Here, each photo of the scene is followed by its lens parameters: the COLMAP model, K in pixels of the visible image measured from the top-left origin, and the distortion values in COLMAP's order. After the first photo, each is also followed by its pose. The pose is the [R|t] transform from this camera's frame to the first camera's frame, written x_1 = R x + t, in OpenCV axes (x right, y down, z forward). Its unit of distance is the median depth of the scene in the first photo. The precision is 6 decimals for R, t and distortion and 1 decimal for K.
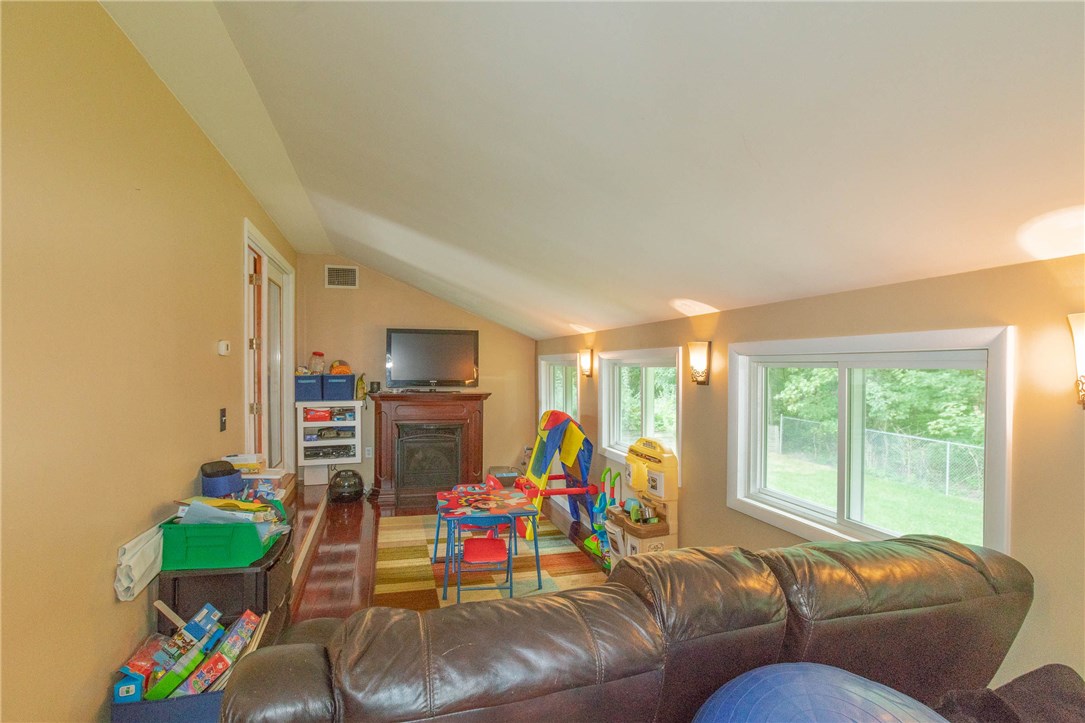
lens RADIAL K [[497.8, 0, 543.0], [0, 497.8, 364.9], [0, 0, 1]] dist [0.000855, 0.000541]
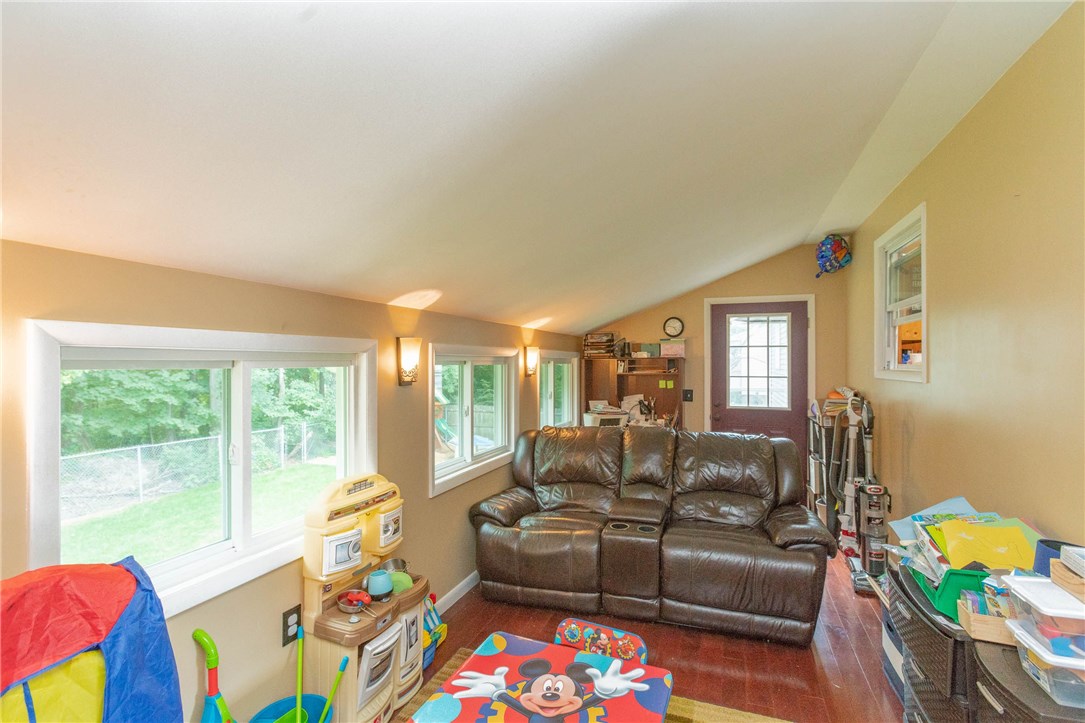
lens RADIAL K [[497.8, 0, 543.6], [0, 497.8, 364.3], [0, 0, 1]] dist [0.000855, 0.000541]
pose [[-0.795732, 0.002530, 0.605644, -0.381236], [0.003775, 0.999993, 0.000783, 0.001570], [-0.605637, 0.002910, -0.795735, 1.400286]]
